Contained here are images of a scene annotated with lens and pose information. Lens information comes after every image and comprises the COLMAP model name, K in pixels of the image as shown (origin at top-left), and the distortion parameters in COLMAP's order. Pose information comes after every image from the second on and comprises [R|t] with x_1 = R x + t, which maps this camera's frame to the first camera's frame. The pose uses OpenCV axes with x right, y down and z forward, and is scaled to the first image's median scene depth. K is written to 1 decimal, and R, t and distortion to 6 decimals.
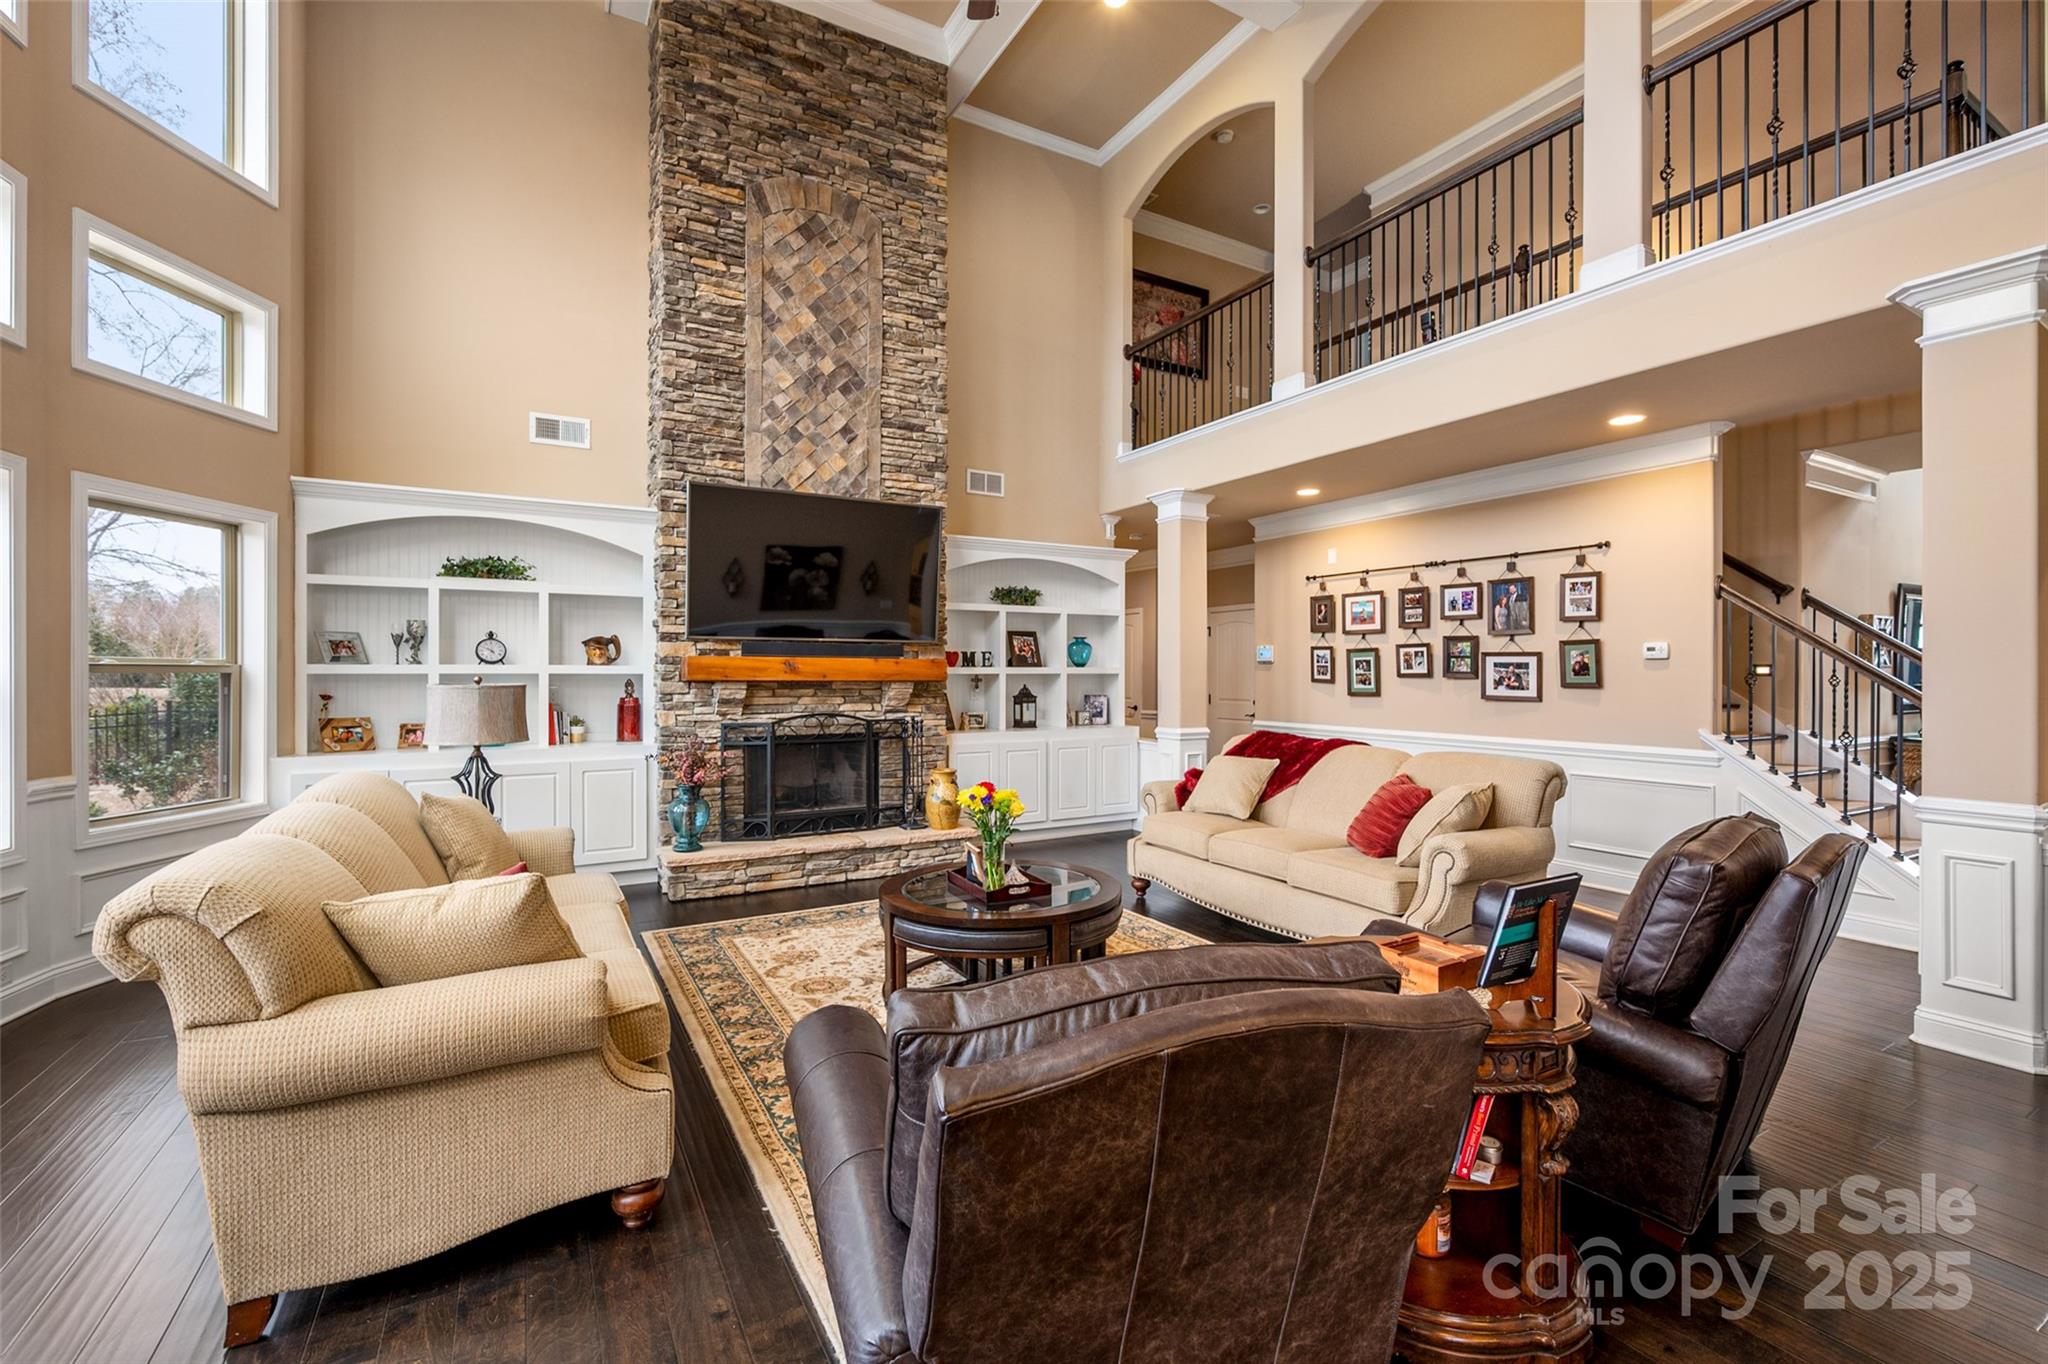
lens RADIAL K [[866.8, 0, 1034.6], [0, 866.8, 677.9], [0, 0, 1]] dist [-0.001535, -0.000612]
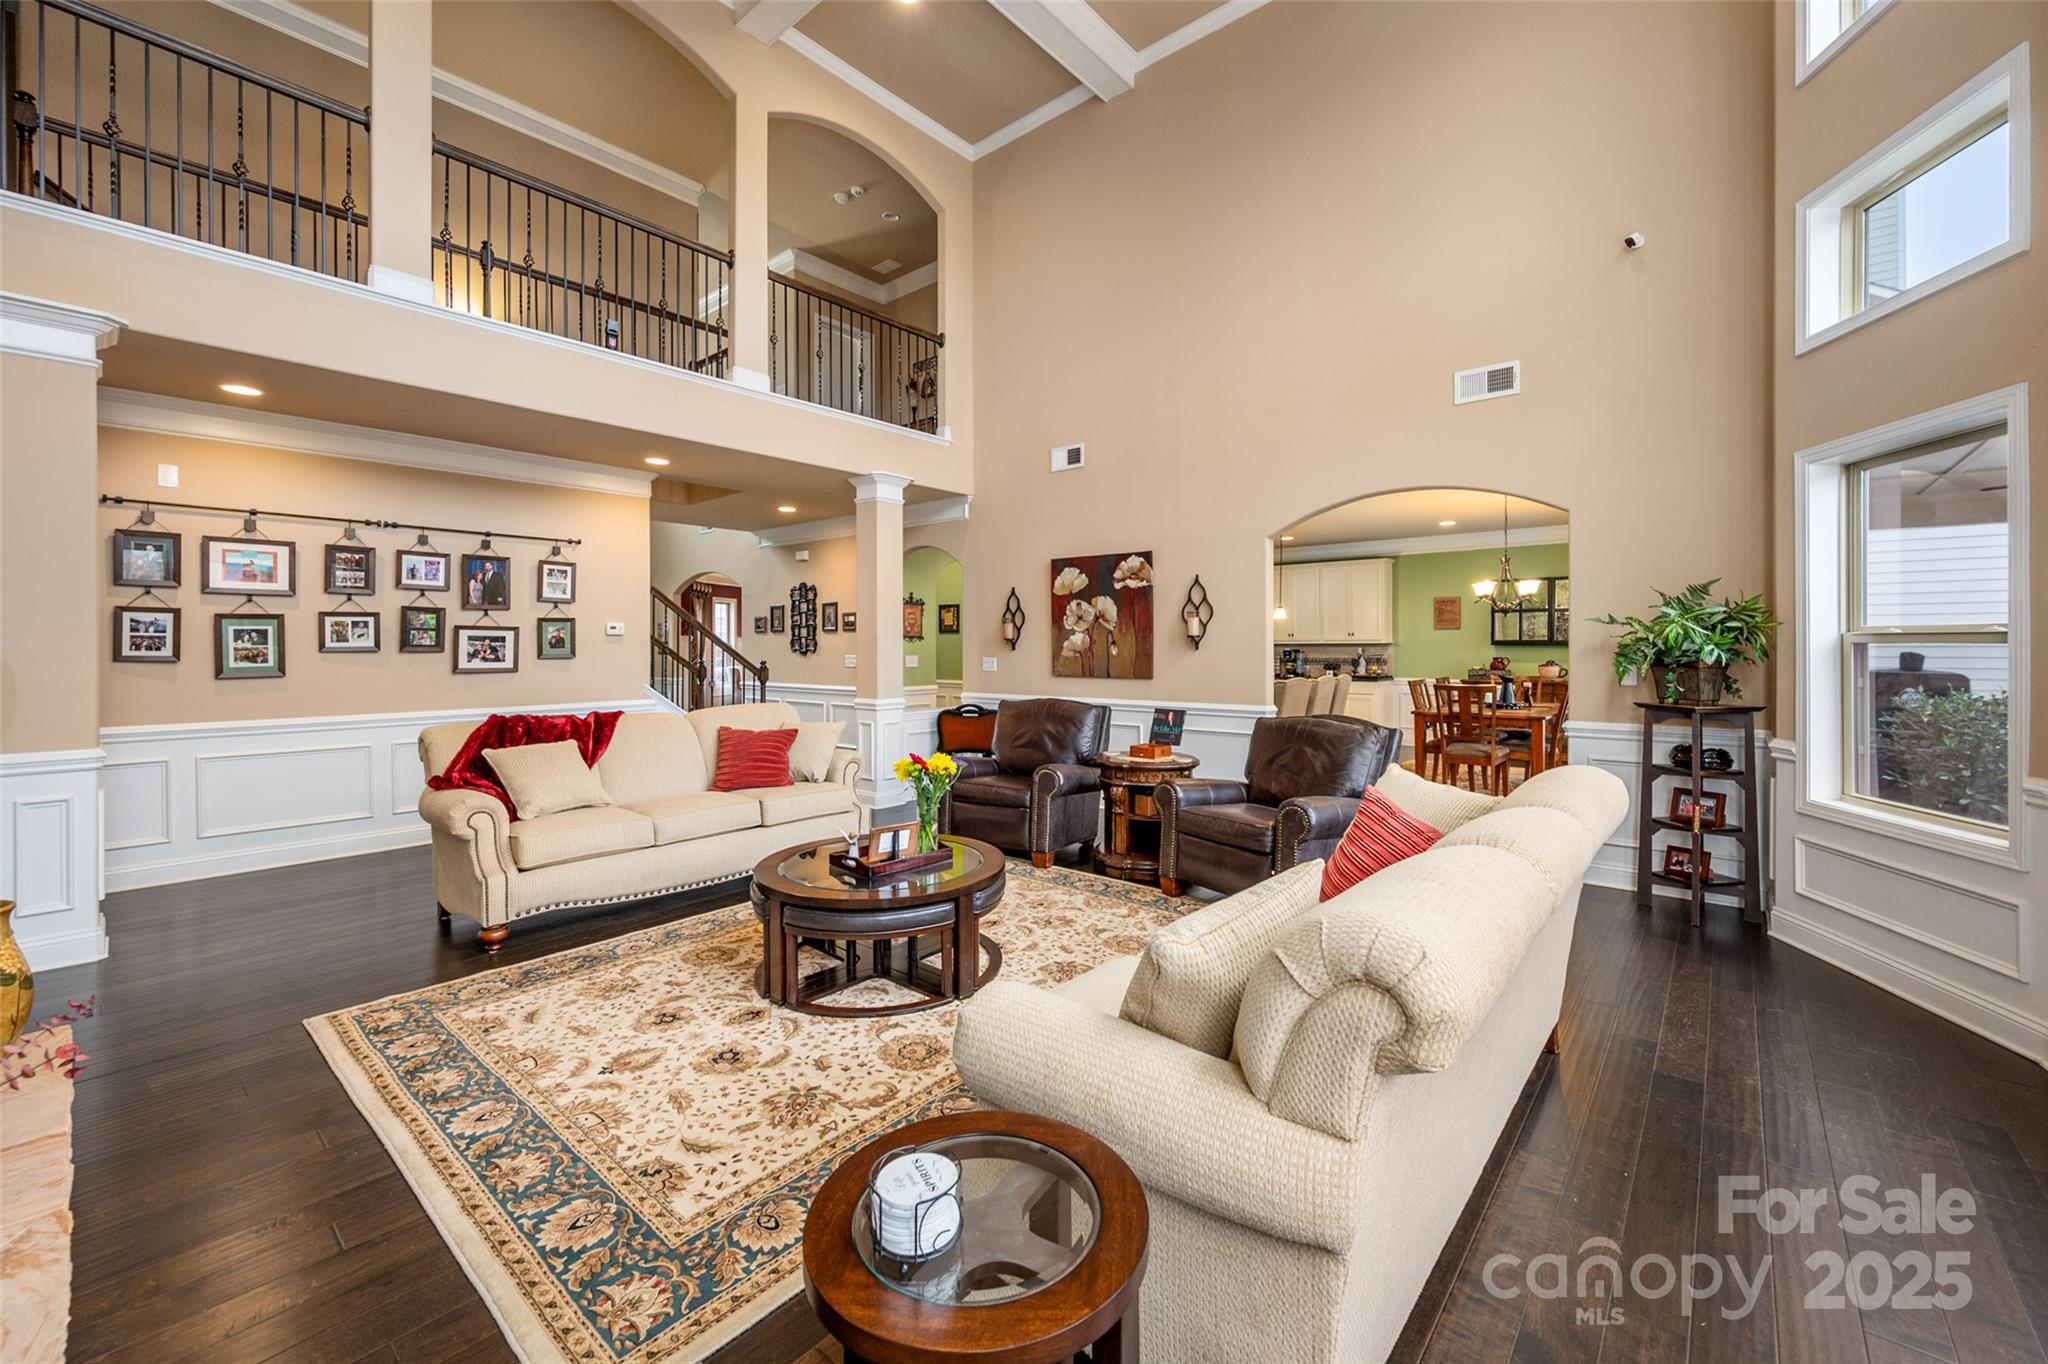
lens RADIAL K [[825.7, 0, 1034.0], [0, 825.7, 645.3], [0, 0, 1]] dist [-0.003673, -0.000309]
pose [[-0.330757, -0.000381, 0.943716, -0.606259], [0.008021, 0.999963, 0.003215, -0.004657], [-0.943682, 0.008633, -0.330741, 0.707948]]
